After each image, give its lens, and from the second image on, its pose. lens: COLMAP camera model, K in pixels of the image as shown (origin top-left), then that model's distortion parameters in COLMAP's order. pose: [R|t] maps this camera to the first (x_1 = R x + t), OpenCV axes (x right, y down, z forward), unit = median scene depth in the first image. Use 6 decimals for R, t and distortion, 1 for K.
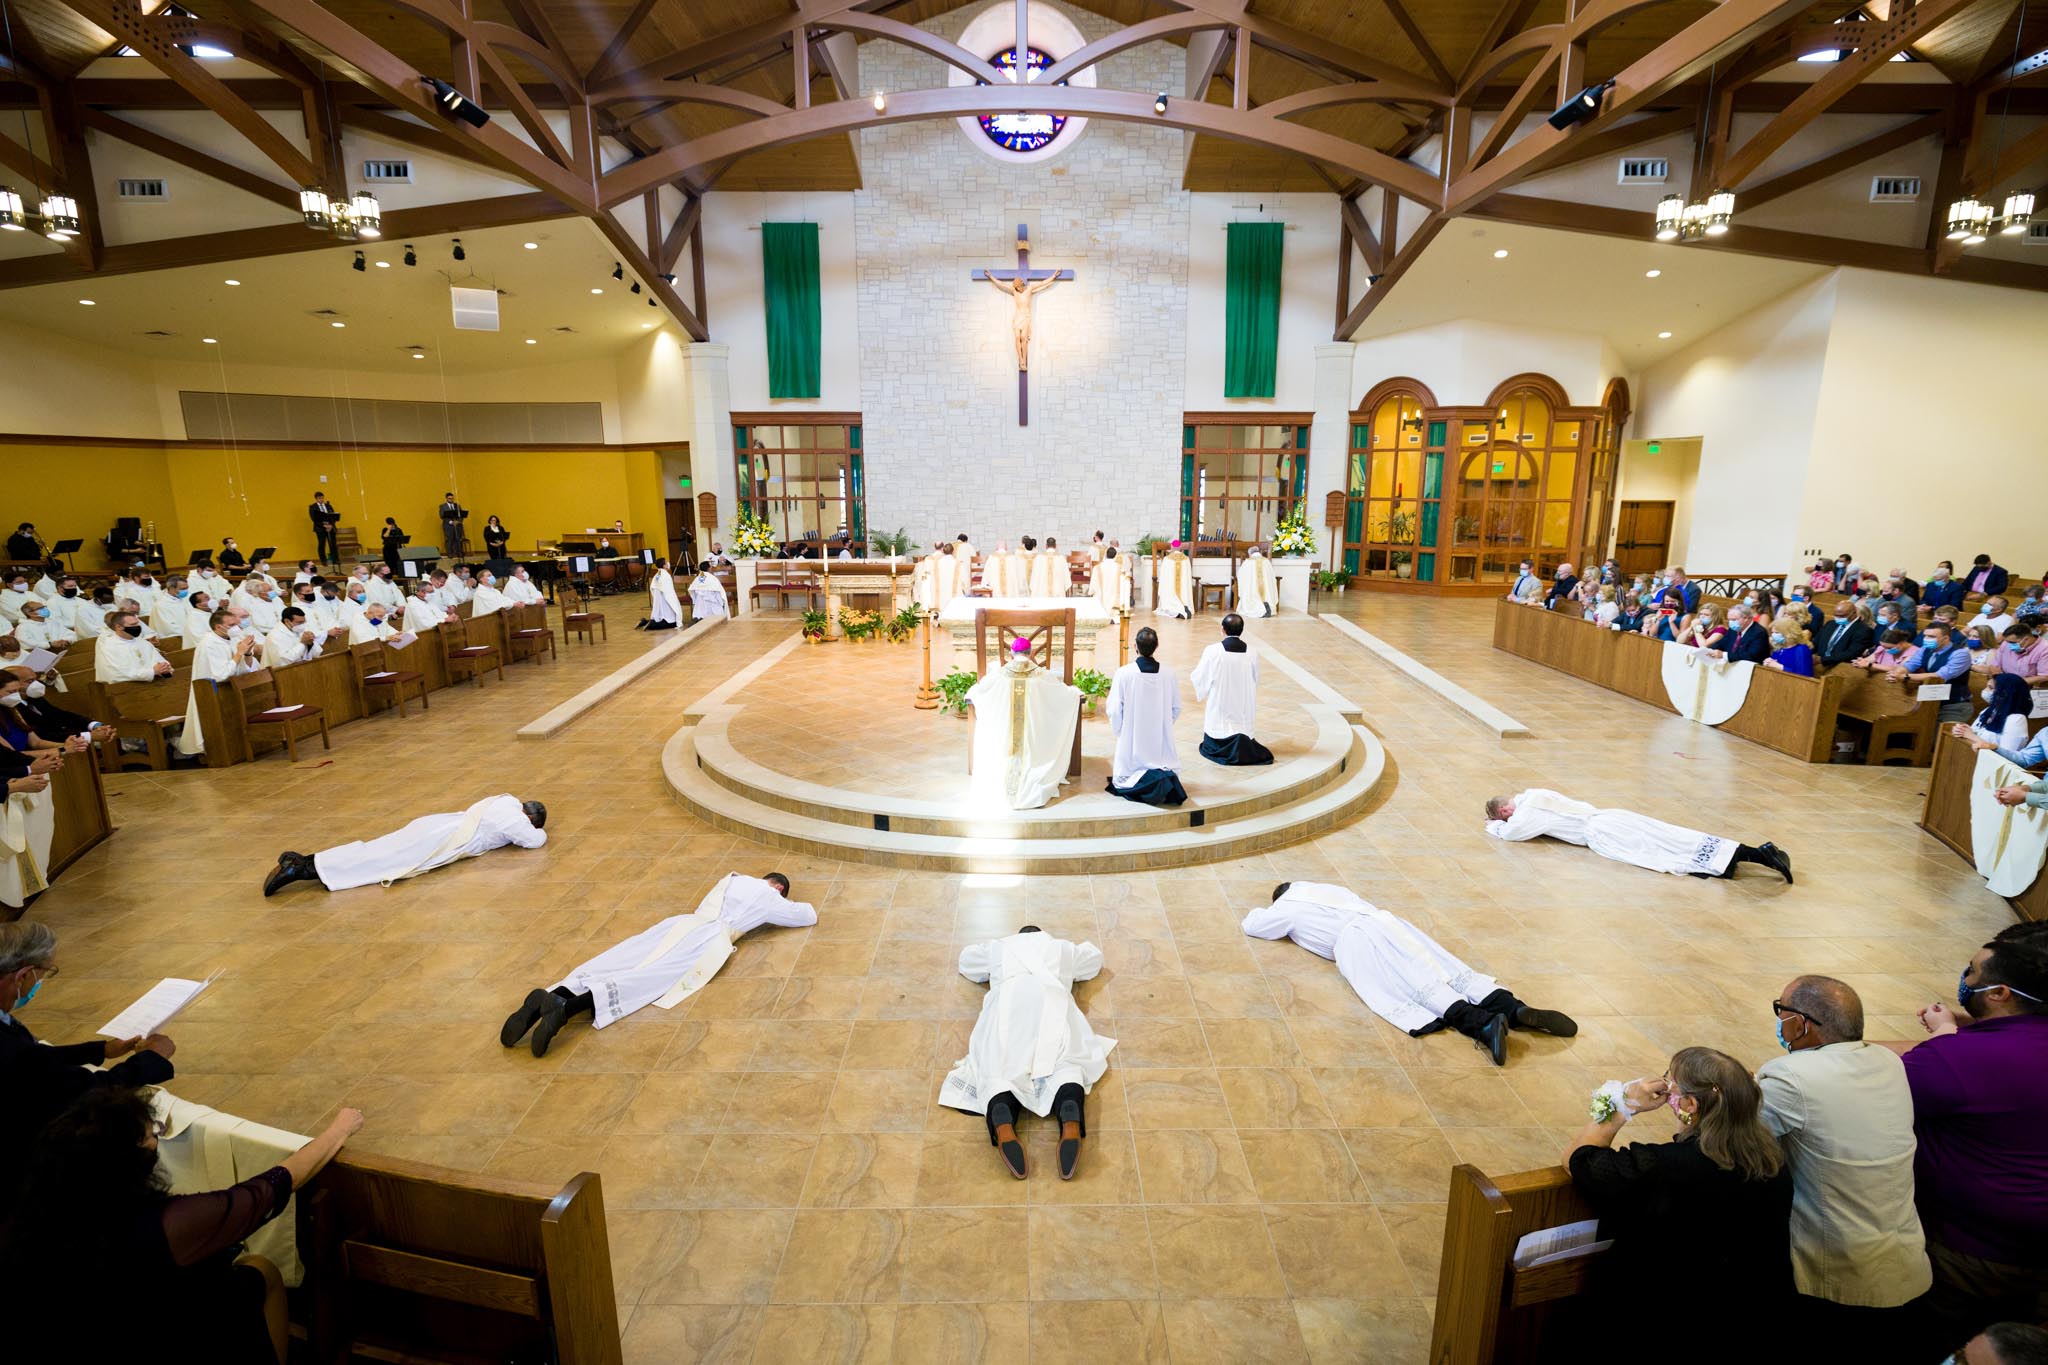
lens RADIAL K [[959.9, 0, 1024.0], [0, 959.9, 682.5], [0, 0, 1]] dist [-0.001116, -0.000271]
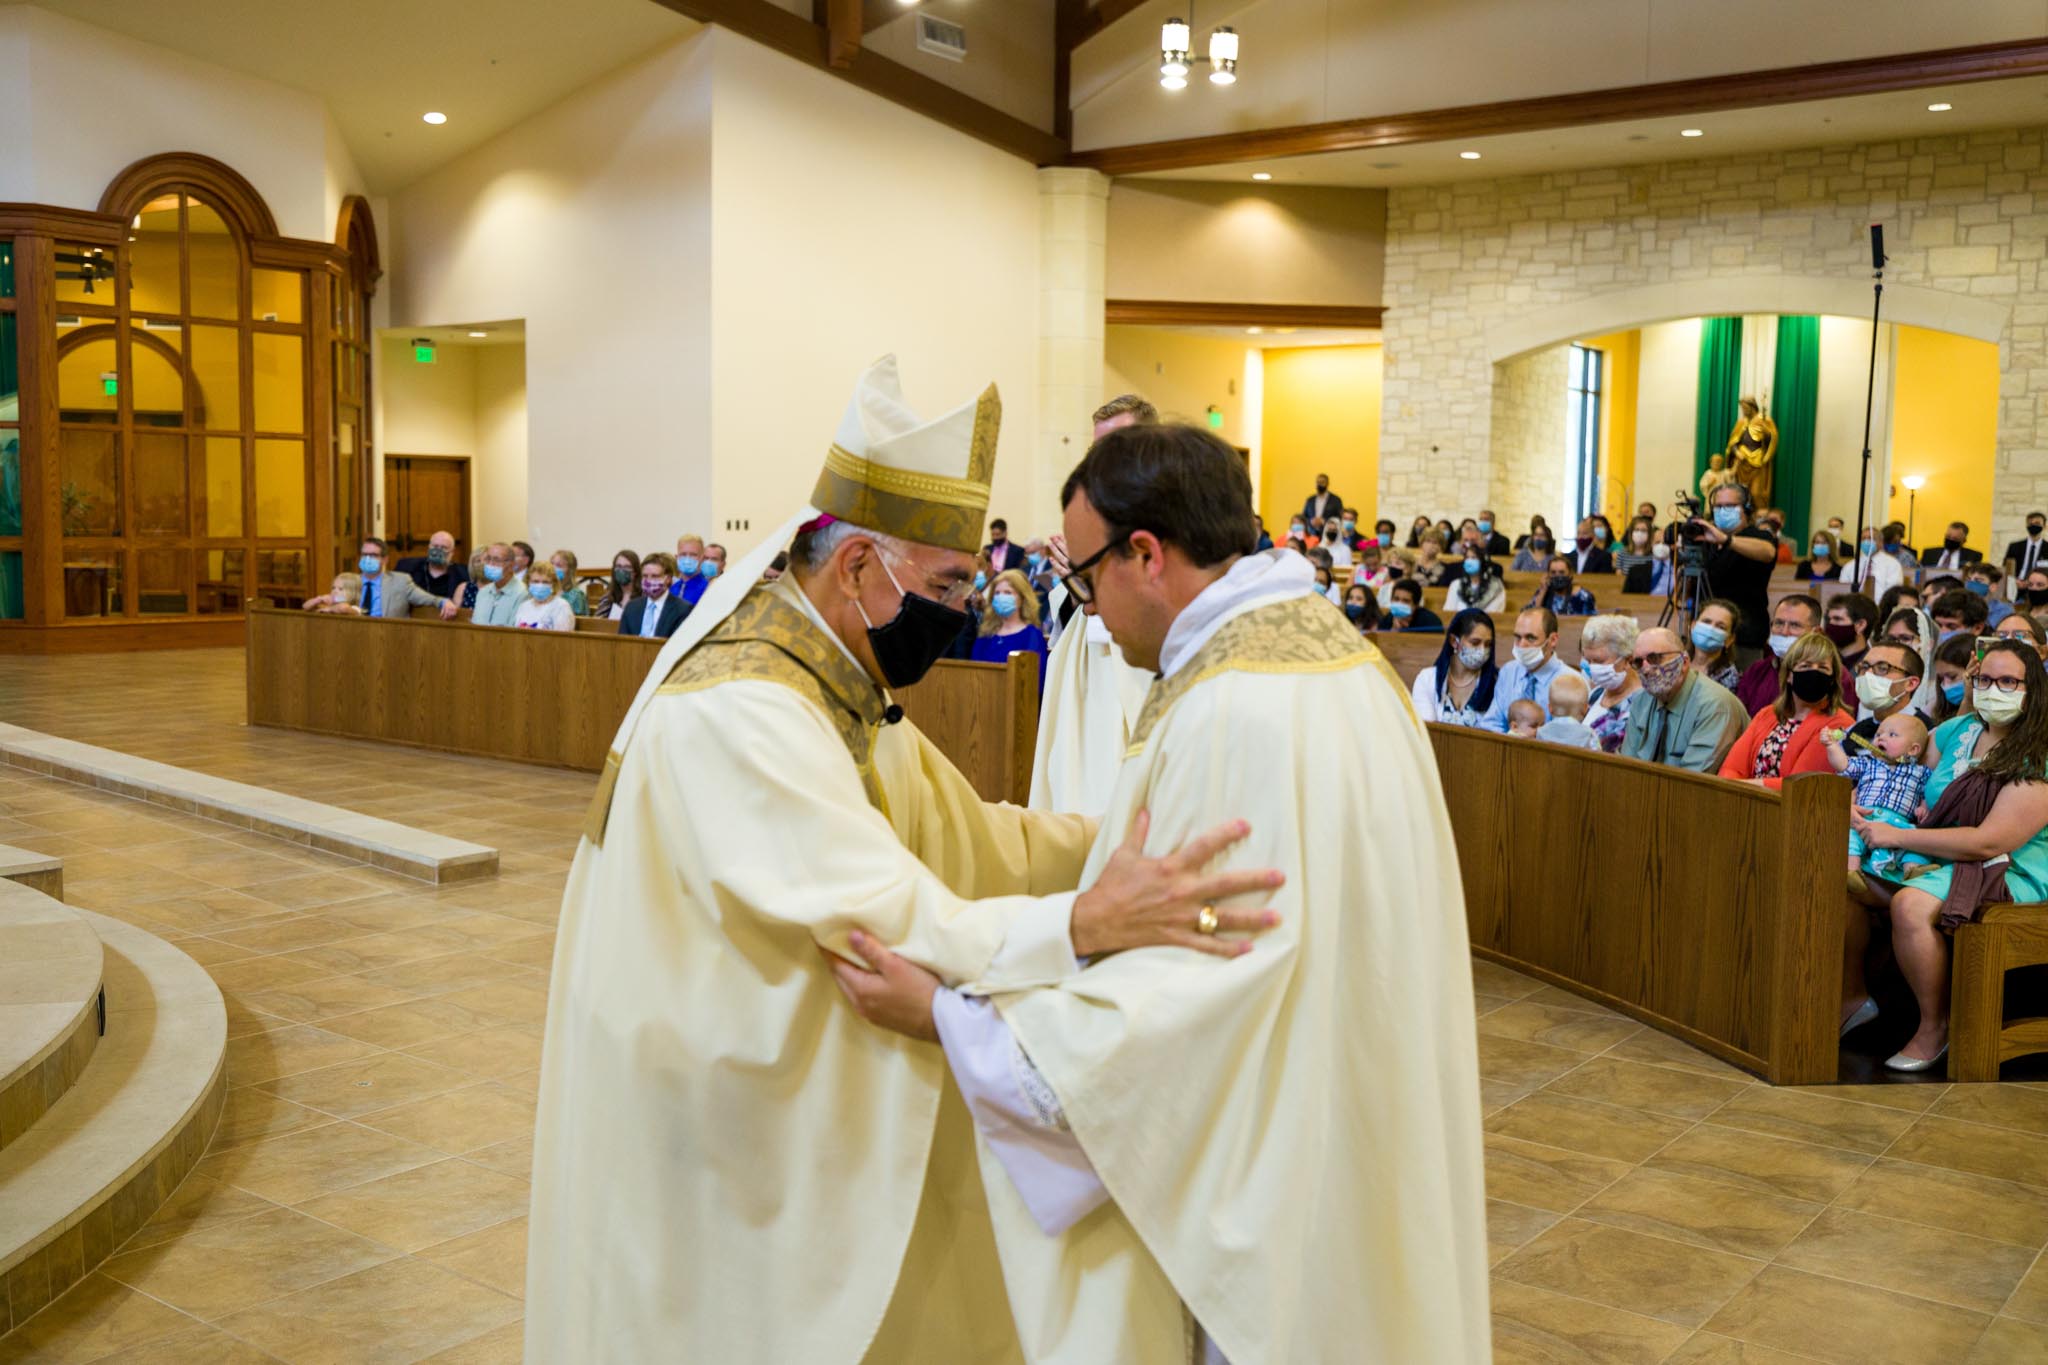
lens RADIAL K [[1947.0, 0, 1024.0], [0, 1947.0, 682.5], [0, 0, 1]] dist [0.005975, -0.005710]
pose [[0.600806, -0.053573, 0.797597, 0.019520], [0.149969, 0.987590, -0.046633, 0.024604], [-0.785201, 0.147633, 0.601385, 0.176835]]
